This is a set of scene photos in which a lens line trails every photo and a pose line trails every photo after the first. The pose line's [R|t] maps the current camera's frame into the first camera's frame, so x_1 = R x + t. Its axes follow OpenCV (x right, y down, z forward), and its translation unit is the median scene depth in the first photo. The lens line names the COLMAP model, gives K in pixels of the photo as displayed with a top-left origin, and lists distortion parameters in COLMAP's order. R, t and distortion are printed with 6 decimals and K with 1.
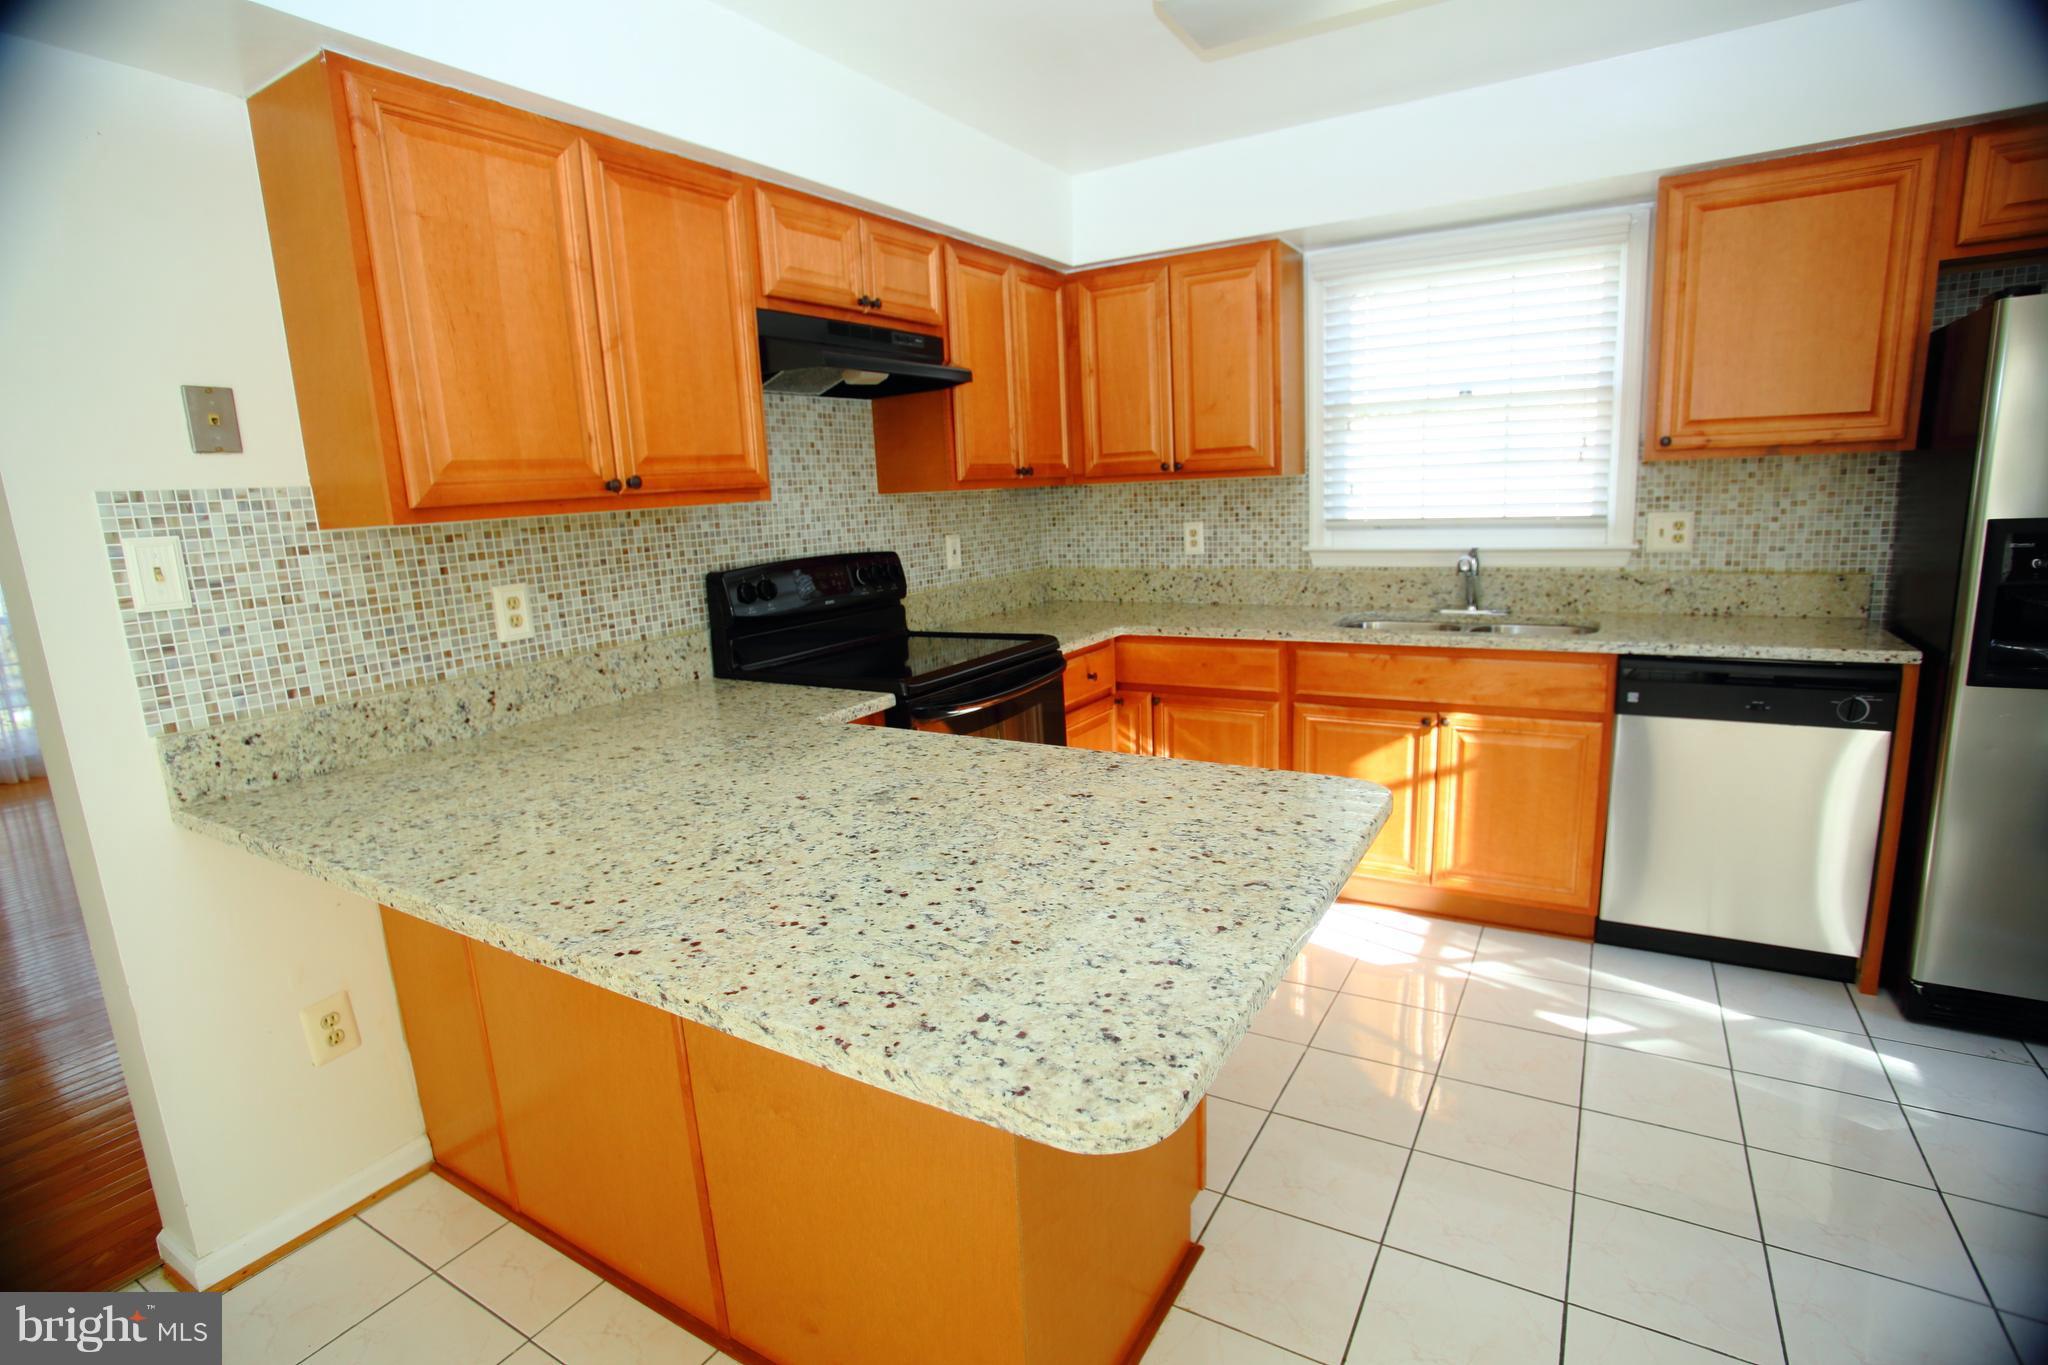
lens RADIAL K [[1001.3, 0, 1014.1], [0, 1001.3, 686.8], [0, 0, 1]] dist [-0.082698, 0.033322]
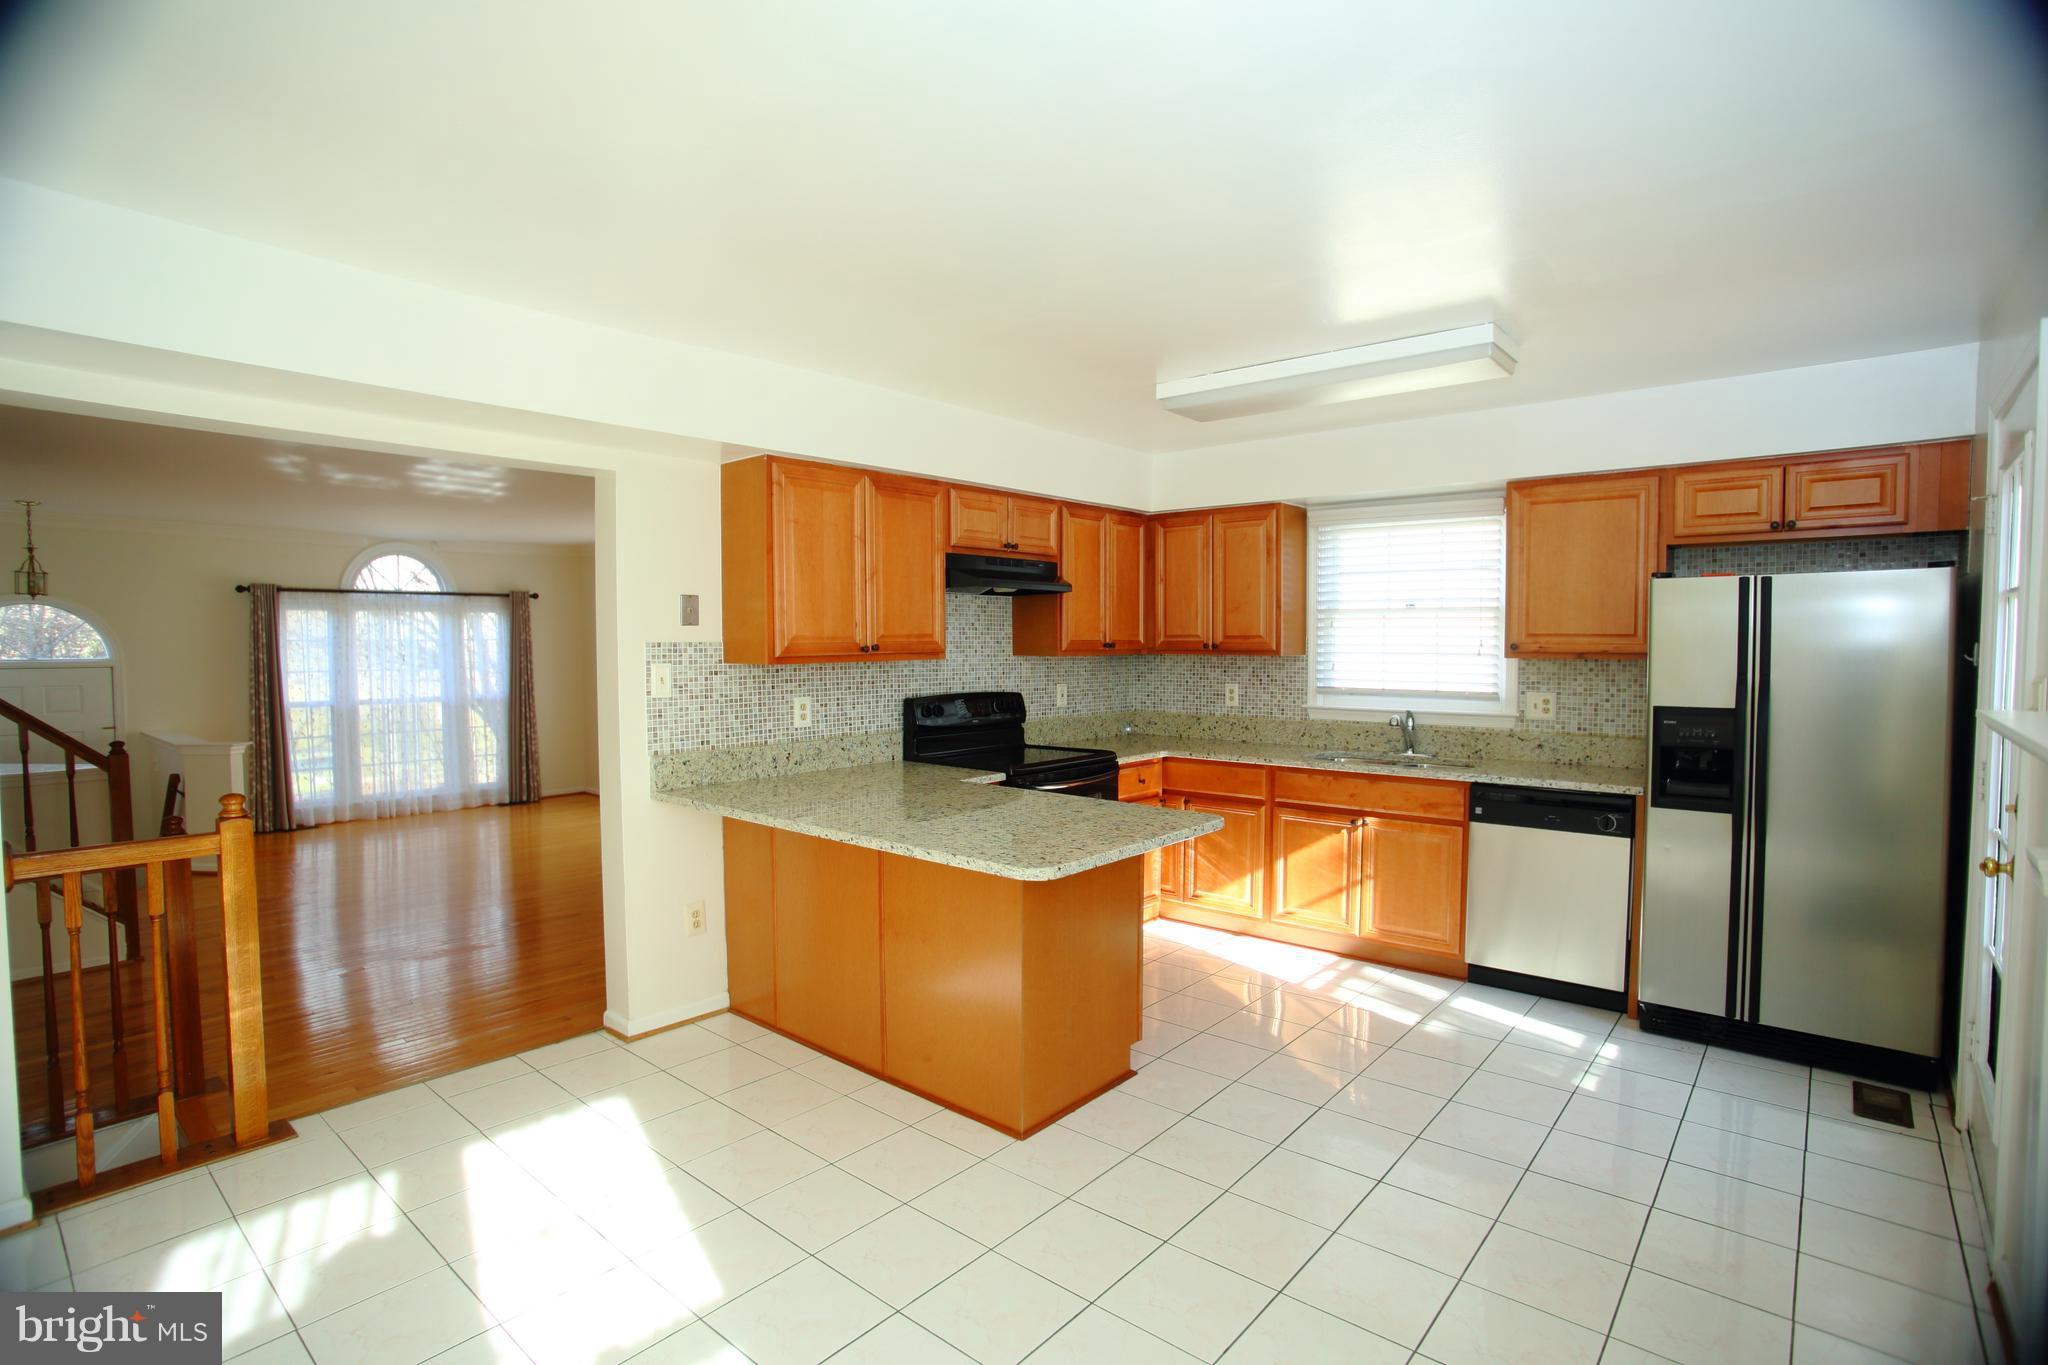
lens RADIAL K [[1001.3, 0, 1015.8], [0, 1001.3, 685.5], [0, 0, 1]] dist [-0.082698, 0.033322]
pose [[0.985420, 0.054818, -0.161065, 0.153233], [-0.077447, 0.987433, -0.137761, 0.085155], [0.151490, 0.148227, 0.977282, -0.650111]]
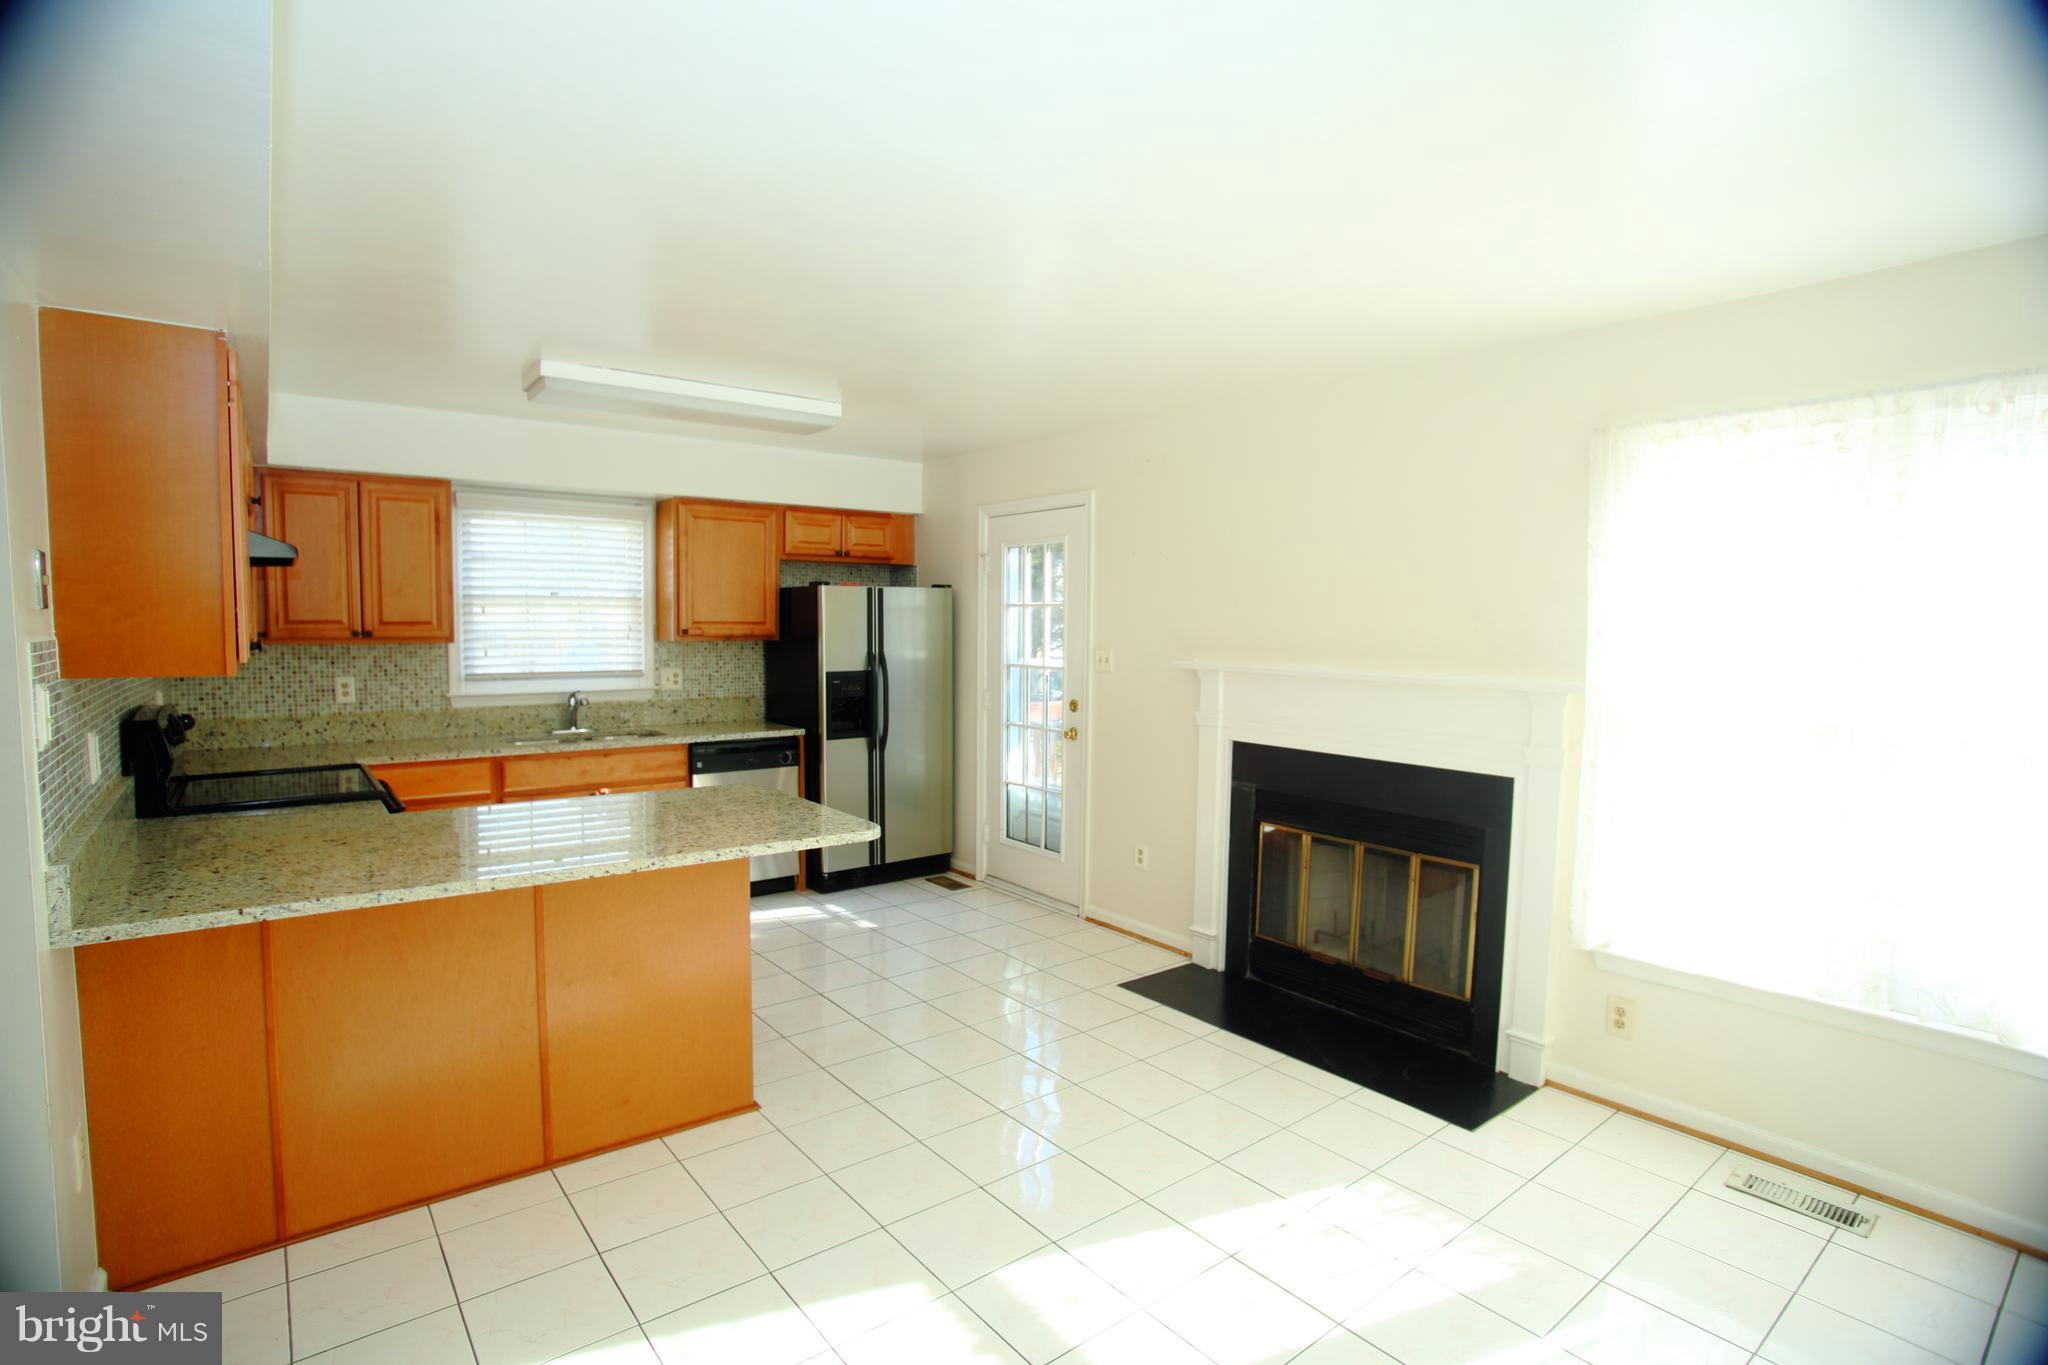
lens RADIAL K [[1001.3, 0, 1022.4], [0, 1001.3, 678.7], [0, 0, 1]] dist [-0.082698, 0.033322]
pose [[0.342052, -0.003249, 0.939675, -0.957860], [0.155376, 0.986425, -0.053148, 0.045158], [-0.926746, 0.164182, 0.337913, -0.263332]]
